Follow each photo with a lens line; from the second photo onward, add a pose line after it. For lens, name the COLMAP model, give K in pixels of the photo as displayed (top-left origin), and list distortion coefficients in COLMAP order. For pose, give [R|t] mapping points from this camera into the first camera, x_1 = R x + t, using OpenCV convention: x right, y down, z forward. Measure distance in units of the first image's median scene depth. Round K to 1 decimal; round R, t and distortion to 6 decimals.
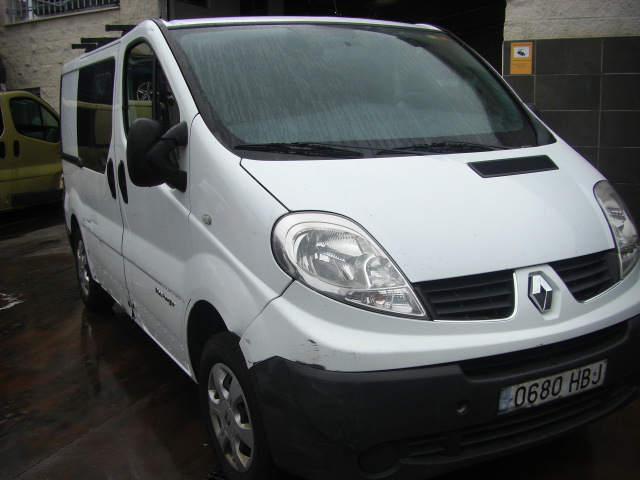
lens RADIAL K [[718.6, 0, 294.8], [0, 718.6, 264.6], [0, 0, 1]] dist [-0.178750, 0.081121]
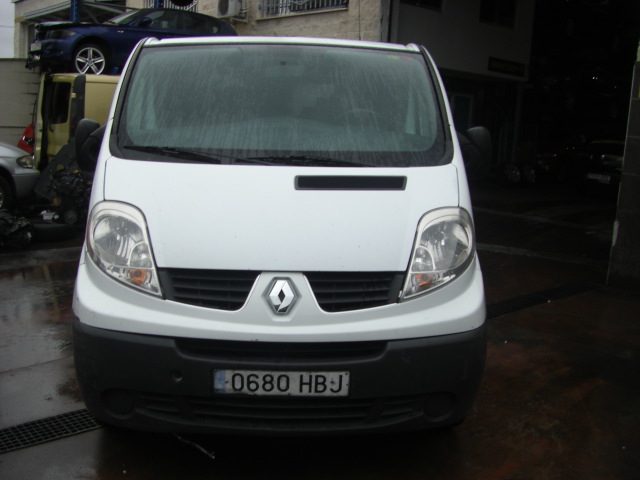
lens RADIAL K [[718.6, 0, 294.8], [0, 718.6, 264.6], [0, 0, 1]] dist [-0.178750, 0.081121]
pose [[0.908958, 0.145489, -0.390676, 0.777217], [-0.143551, 0.989047, 0.034334, -0.049507], [0.391393, 0.024874, 0.919888, -0.029783]]
